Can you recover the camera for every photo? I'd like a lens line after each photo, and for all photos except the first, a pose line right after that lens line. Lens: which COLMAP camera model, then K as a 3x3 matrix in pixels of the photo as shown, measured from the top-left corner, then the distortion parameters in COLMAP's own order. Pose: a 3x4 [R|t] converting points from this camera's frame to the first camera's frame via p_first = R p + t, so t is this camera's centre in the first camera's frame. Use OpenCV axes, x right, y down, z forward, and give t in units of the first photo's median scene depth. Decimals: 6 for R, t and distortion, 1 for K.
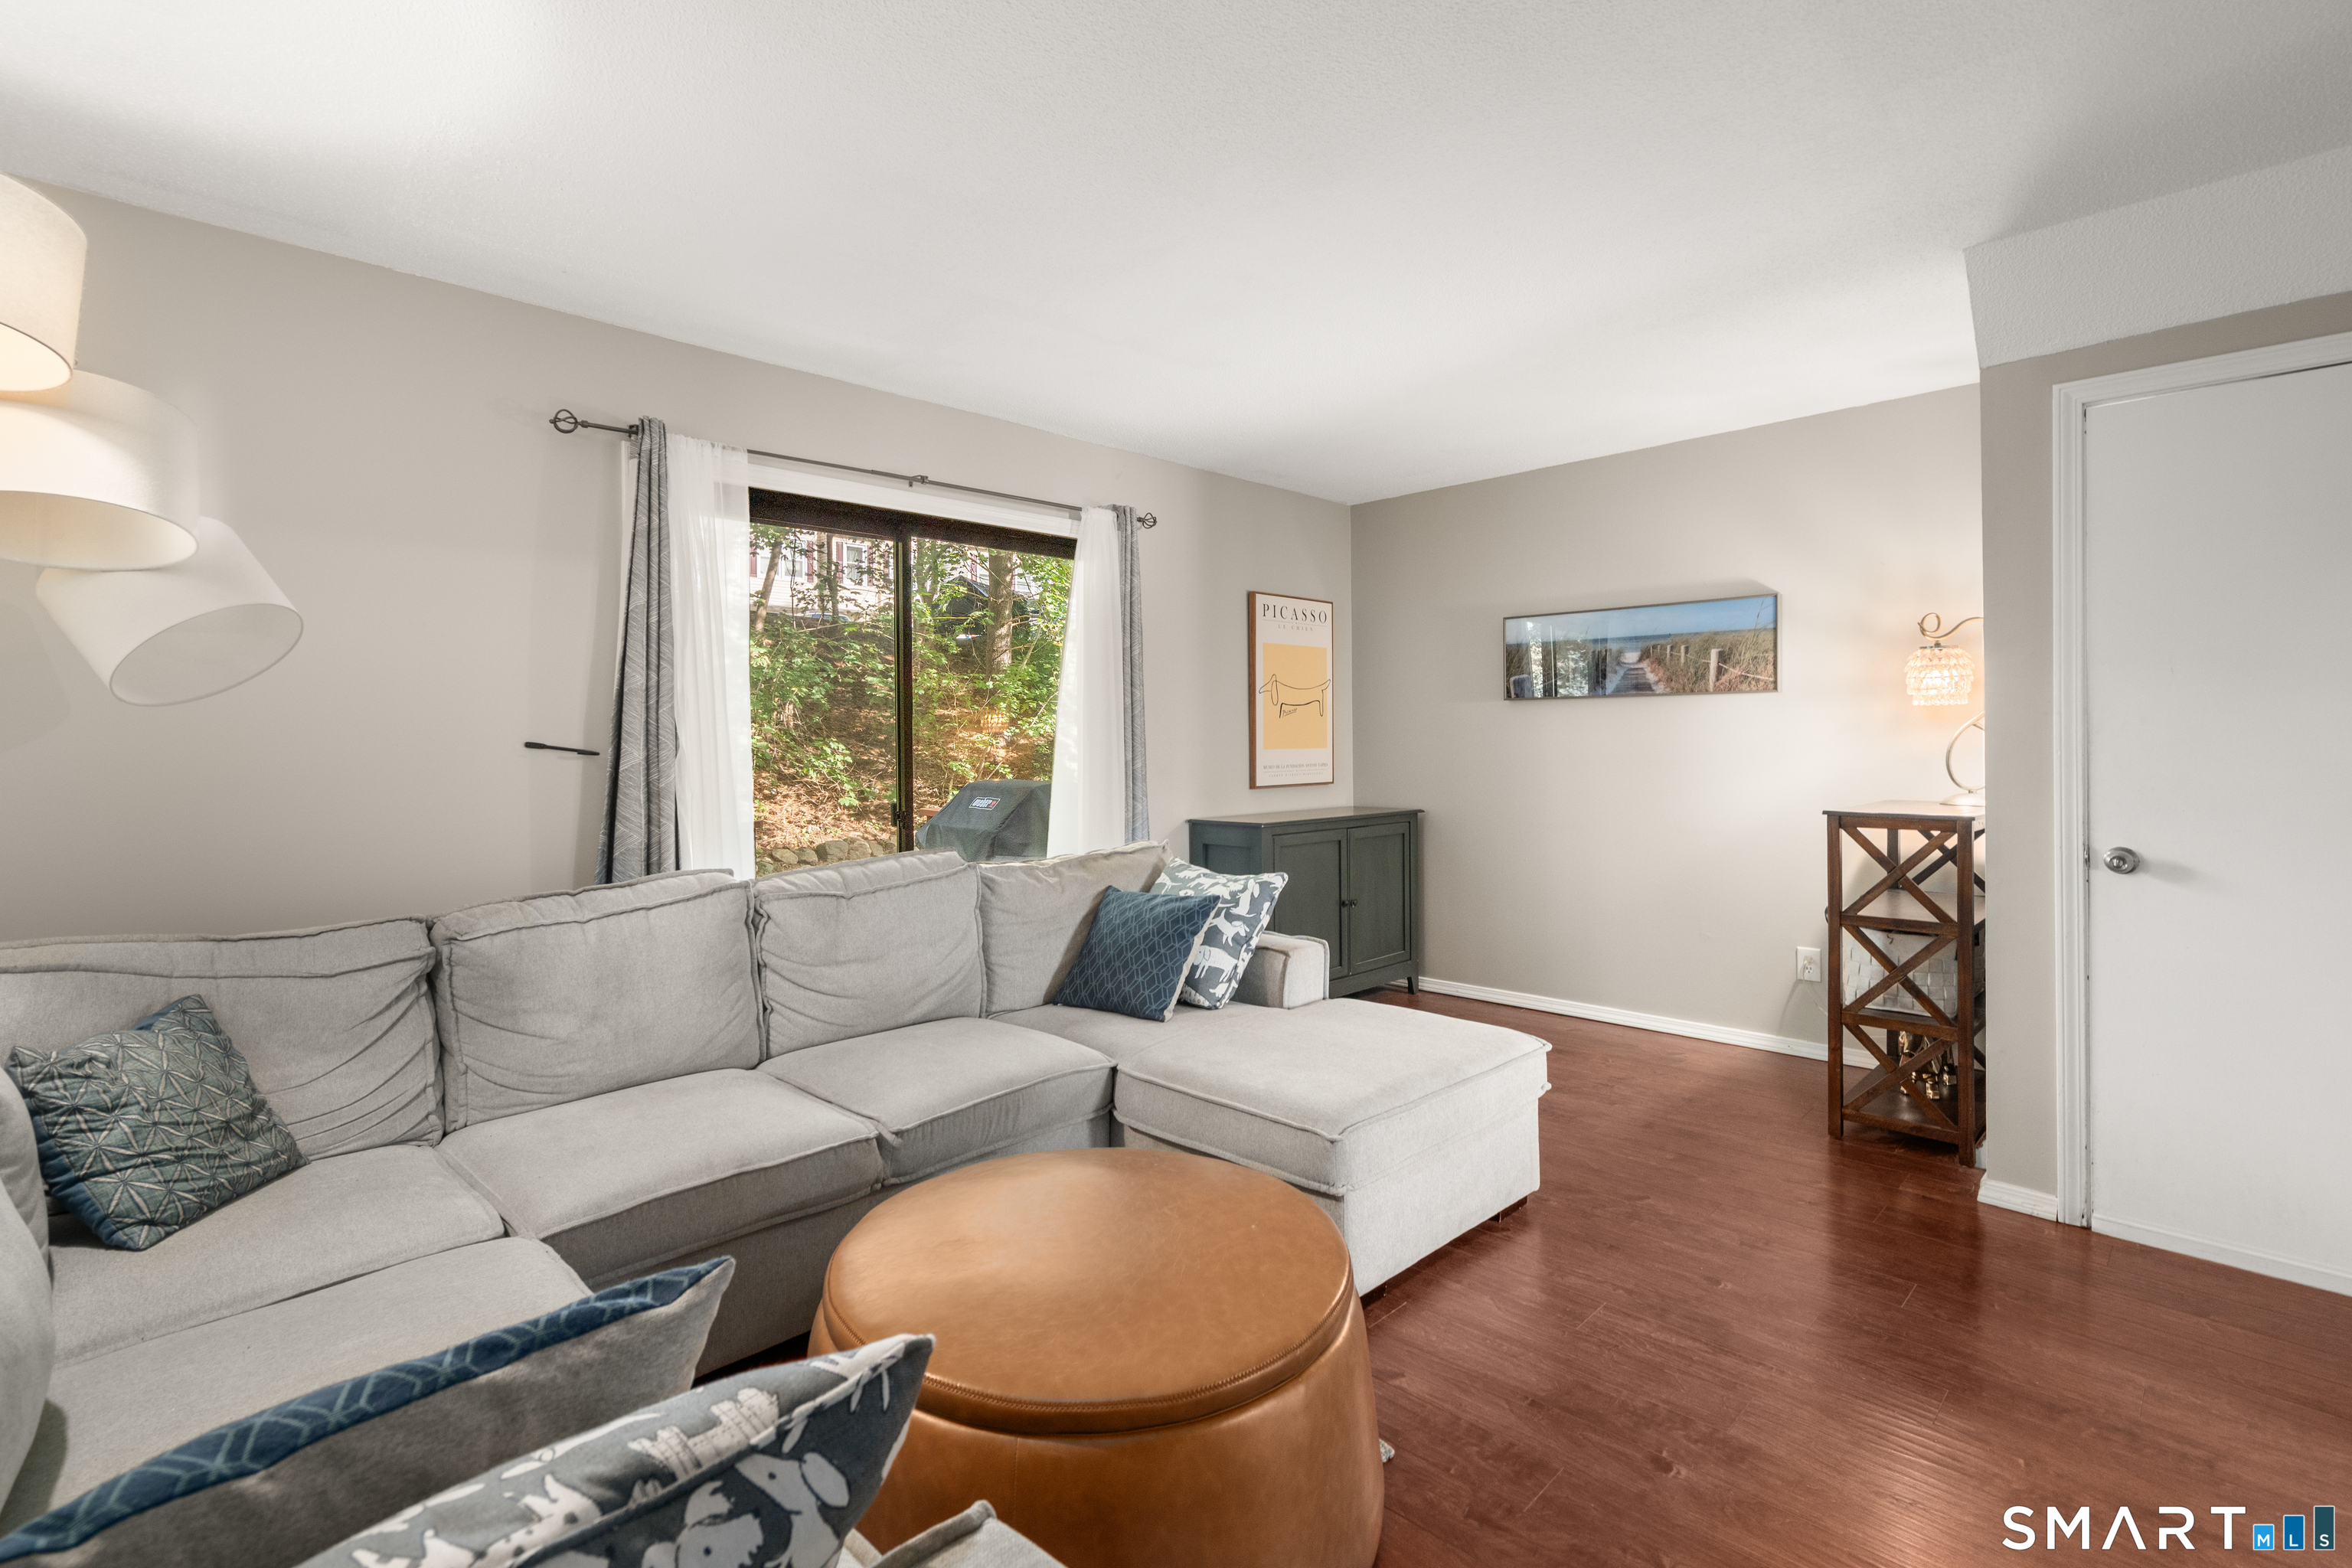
lens RADIAL K [[1086.7, 0, 1187.9], [0, 1086.7, 746.6], [0, 0, 1]] dist [-0.012574, 0.006347]
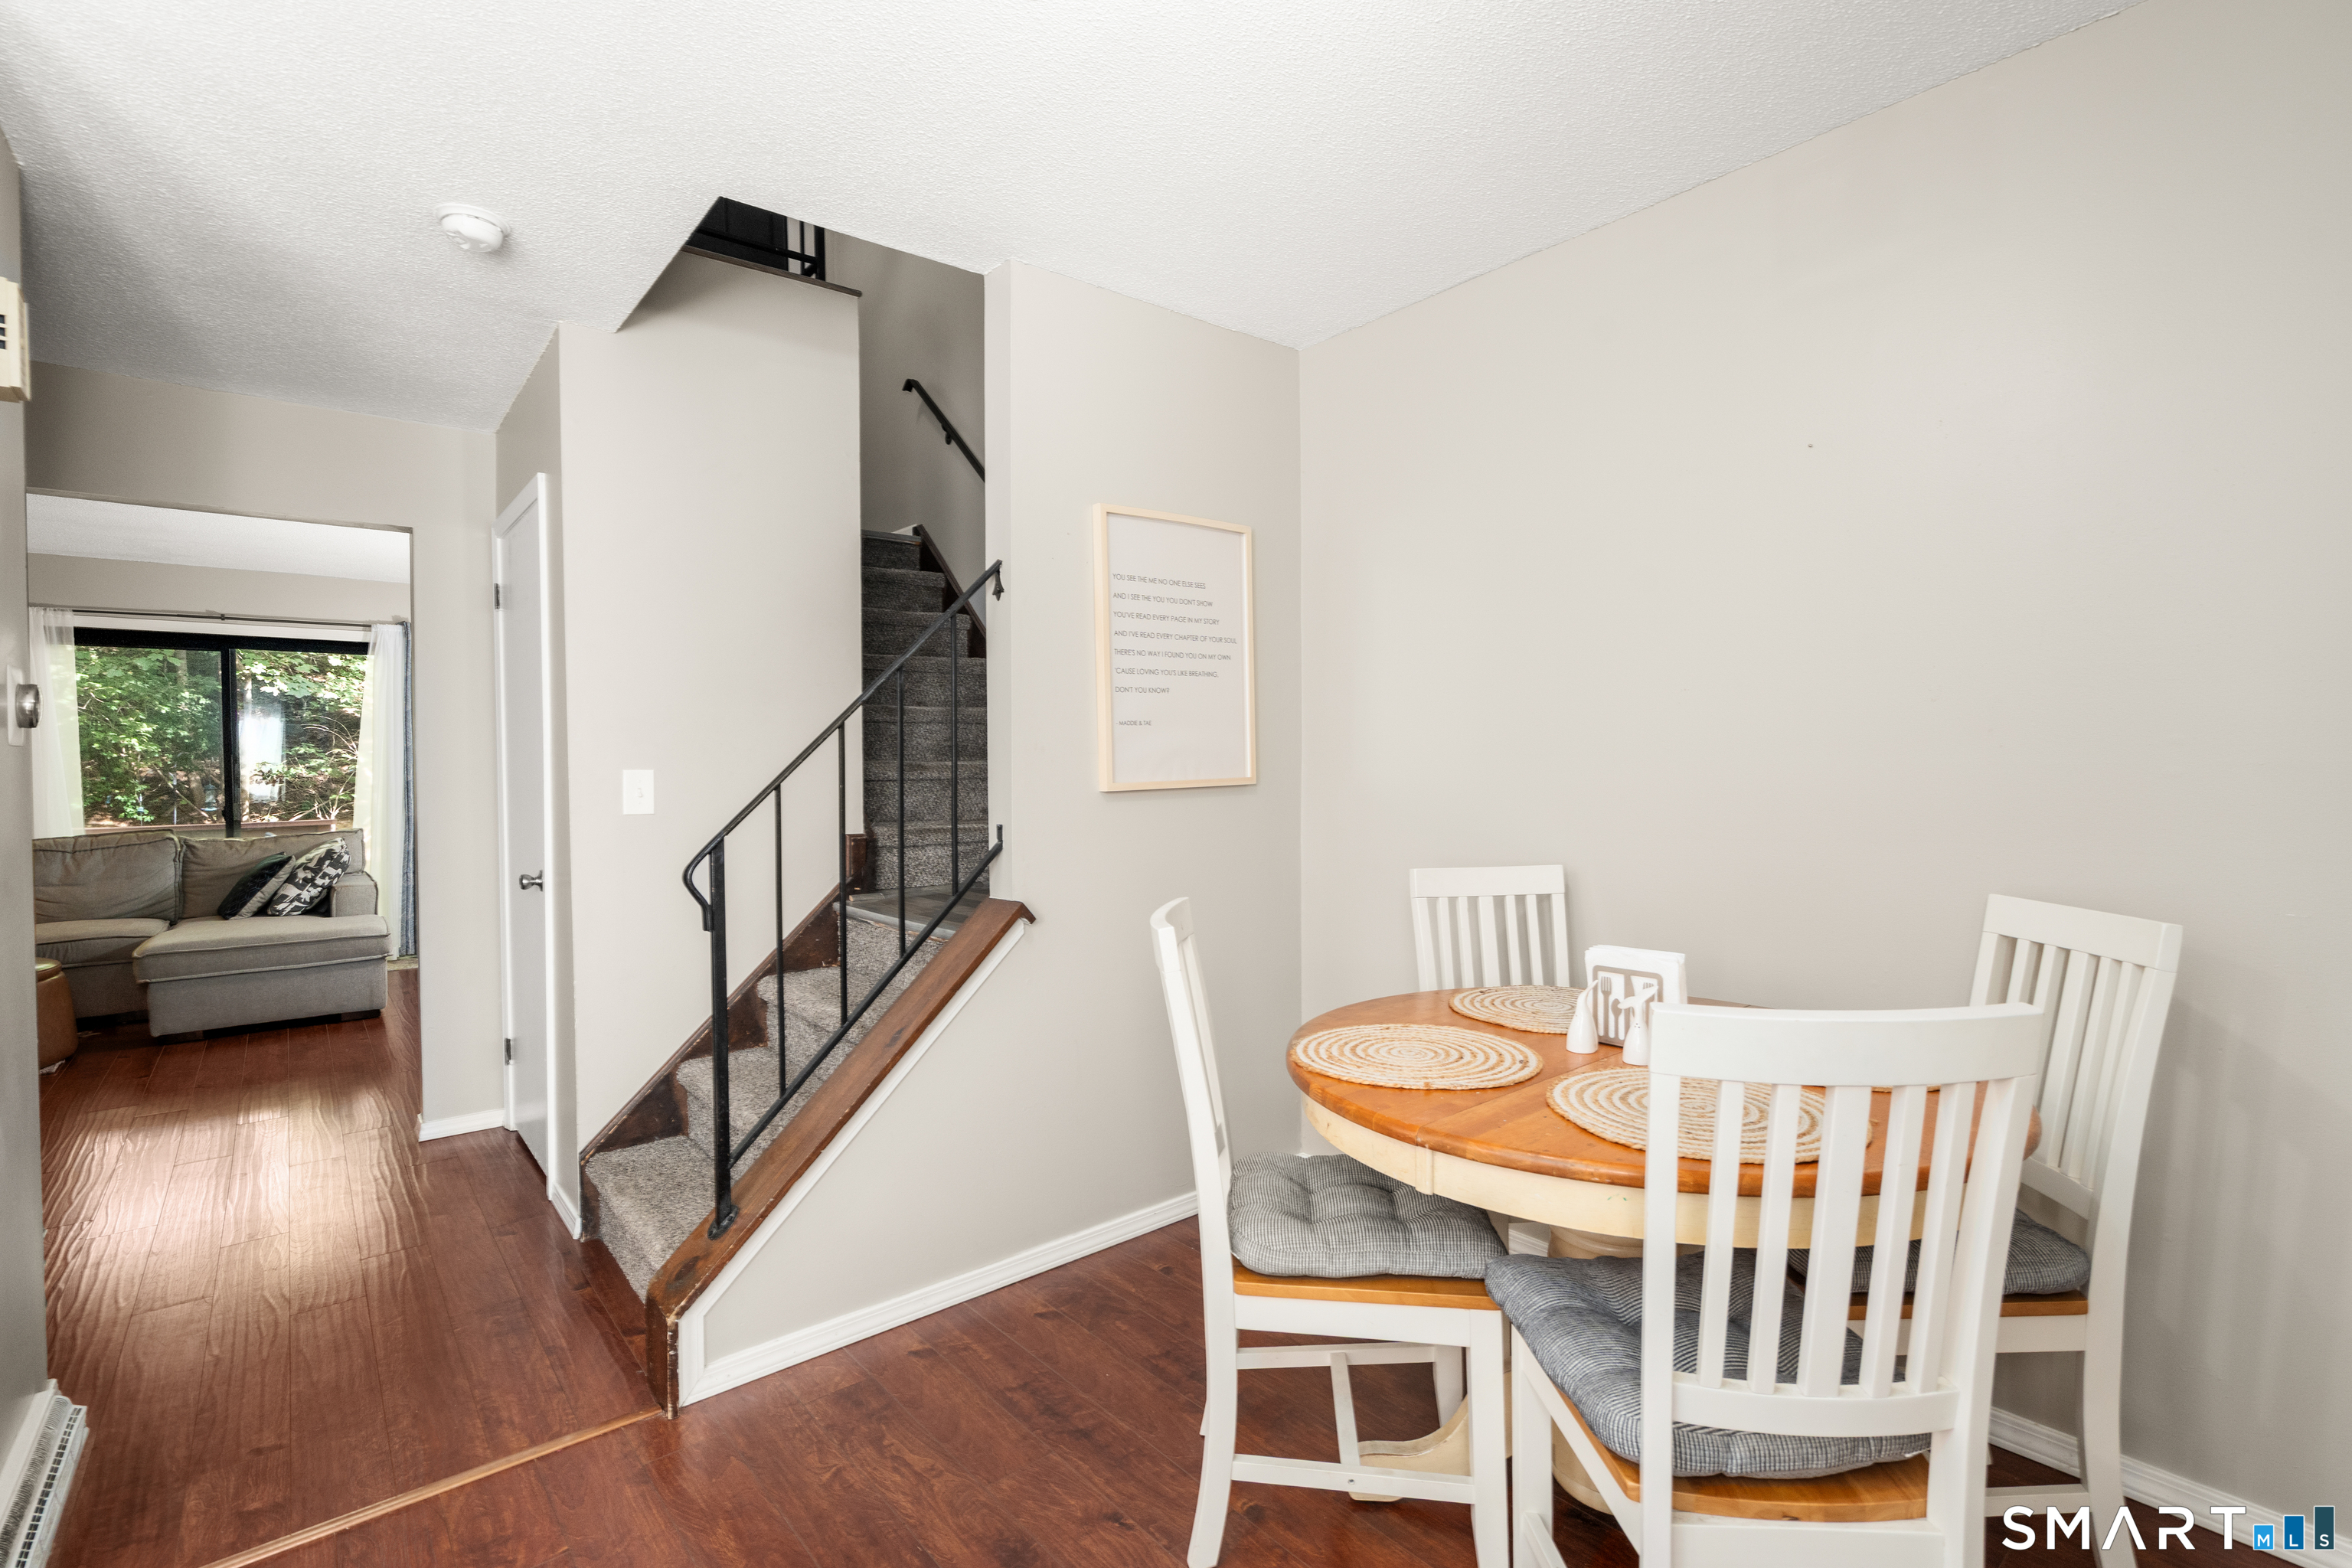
lens RADIAL K [[1081.3, 0, 1147.7], [0, 1081.3, 789.5], [0, 0, 1]] dist [0.010359, 0.000023]
pose [[0.994634, 0.007532, -0.103178, 1.650163], [-0.005007, 0.999682, 0.024703, -0.026544], [0.103332, -0.024053, 0.994356, -0.666898]]
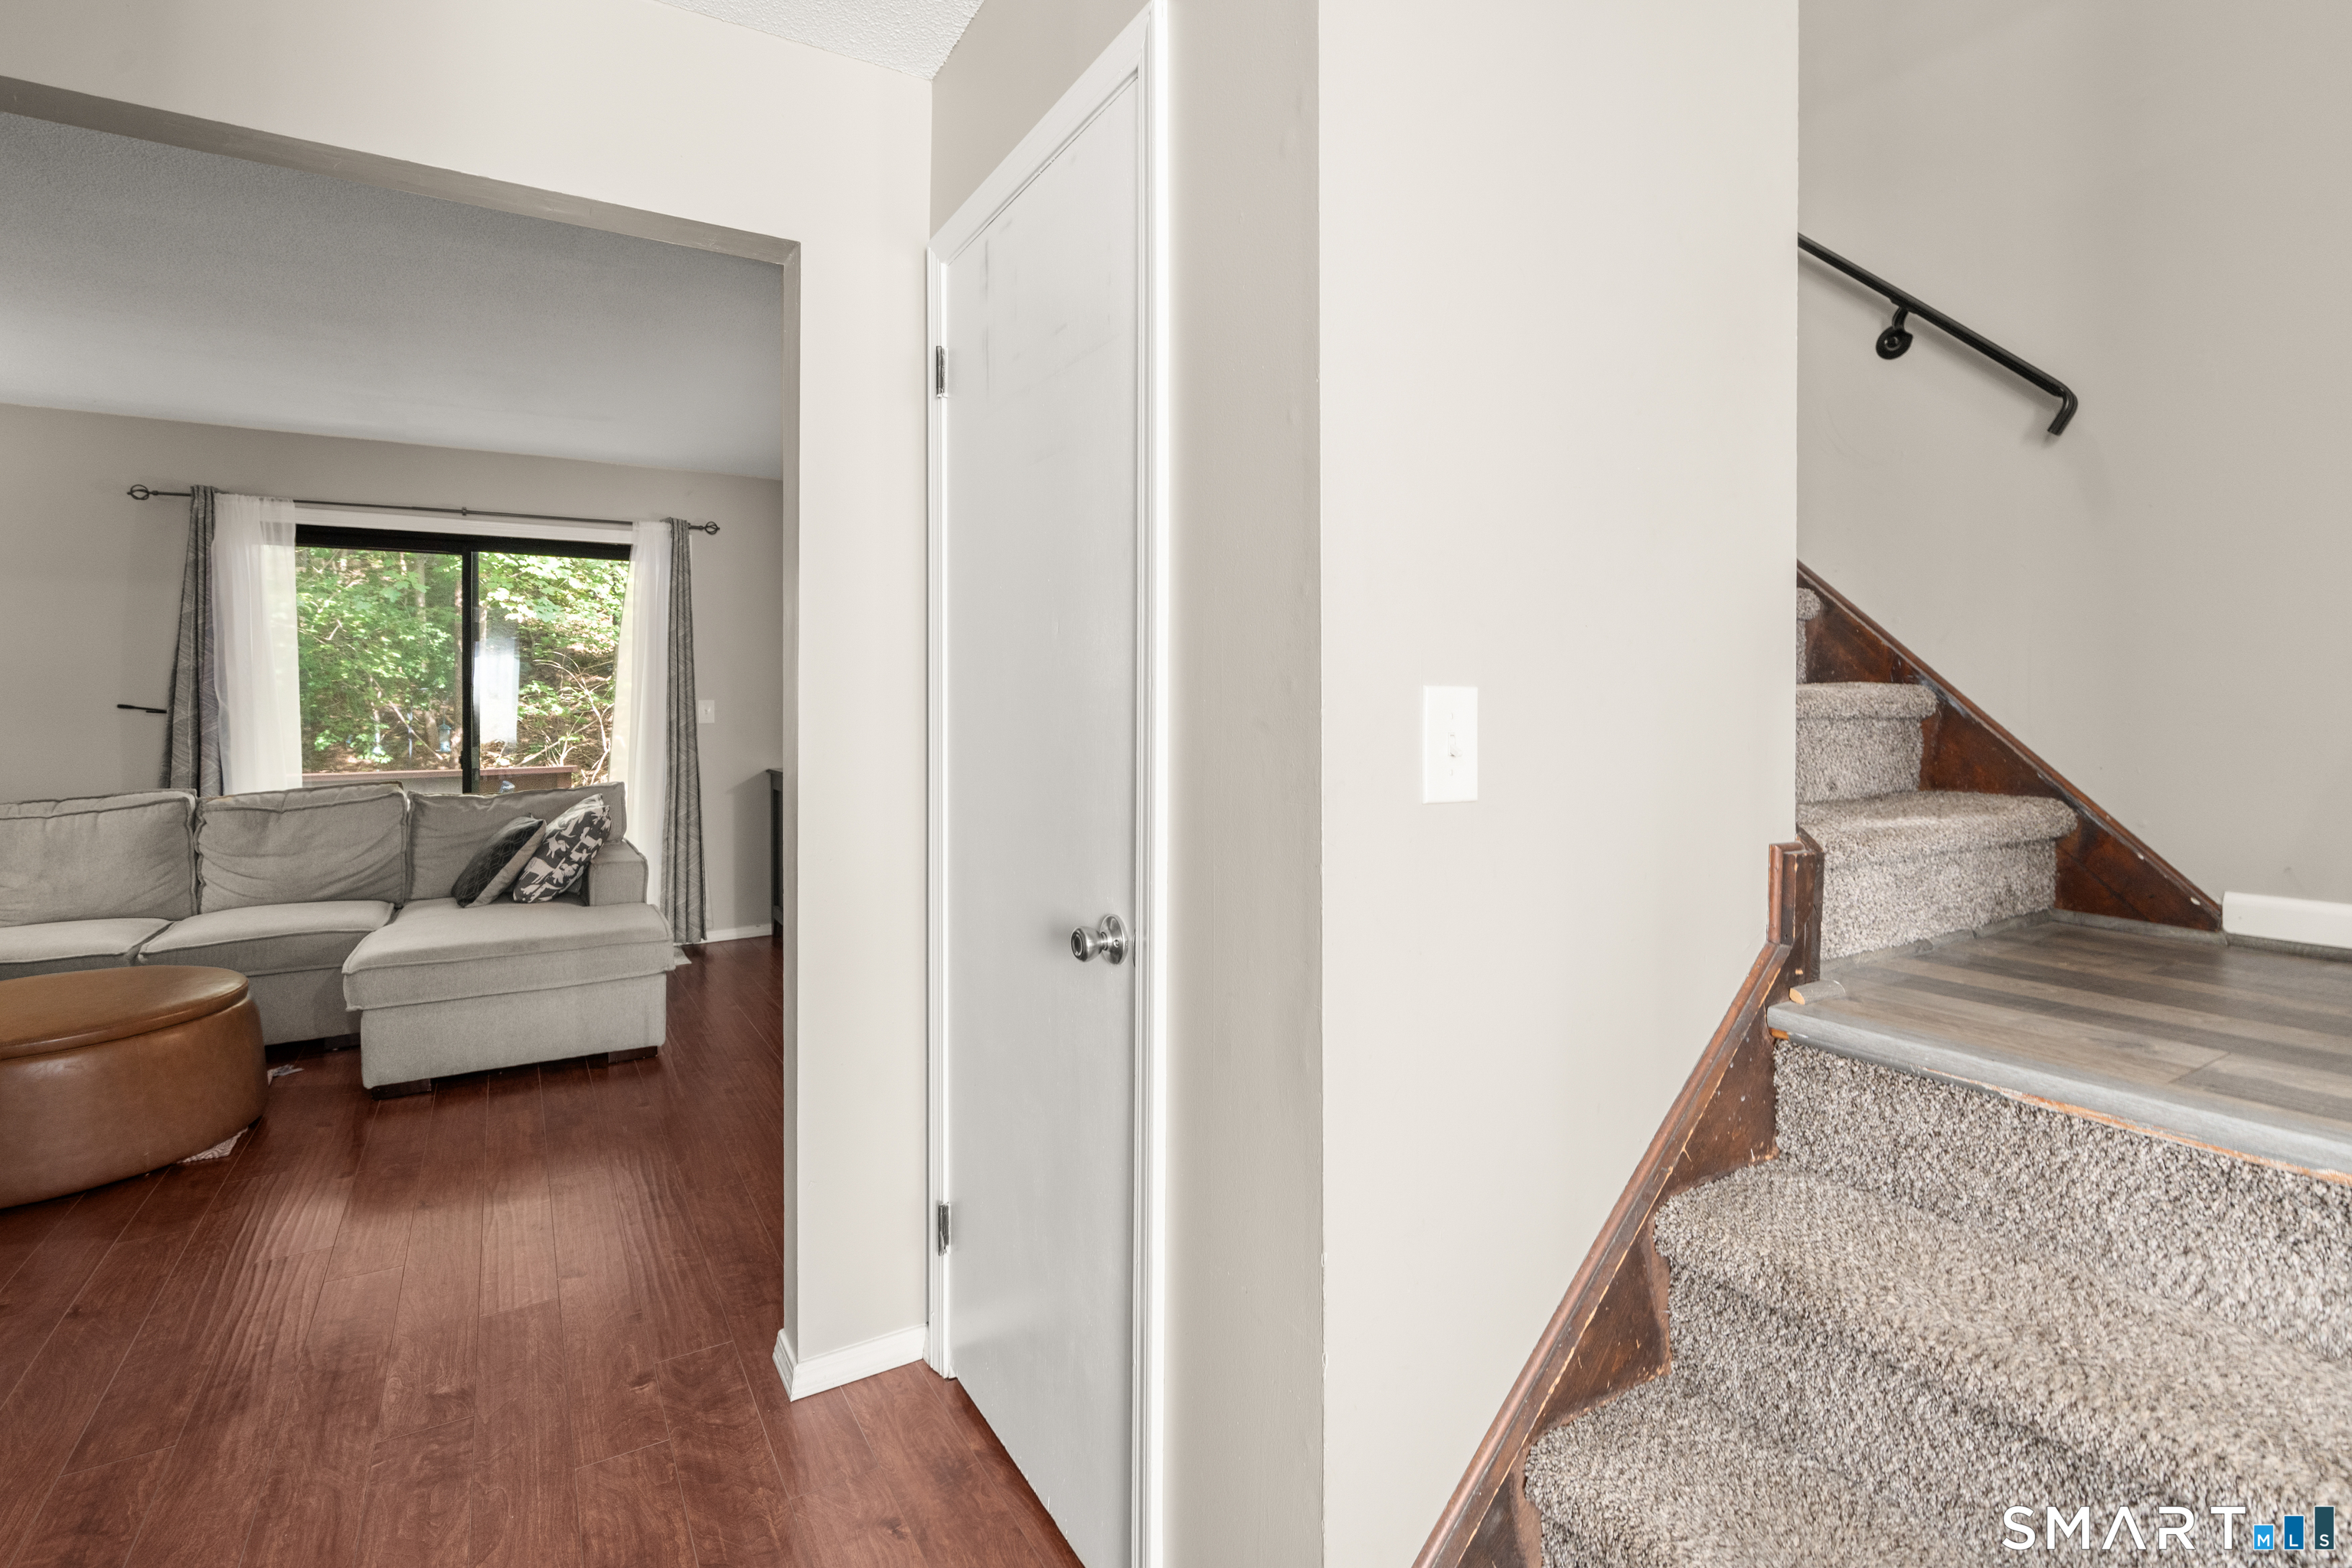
lens RADIAL K [[1106.0, 0, 1174.6], [0, 1106.0, 704.2], [0, 0, 1]] dist [-0.003096, -0.000640]
pose [[0.973656, 0.005449, -0.227958, 1.107899], [-0.005857, 0.999982, -0.001114, -0.010529], [0.227947, 0.002419, 0.973670, -0.157180]]
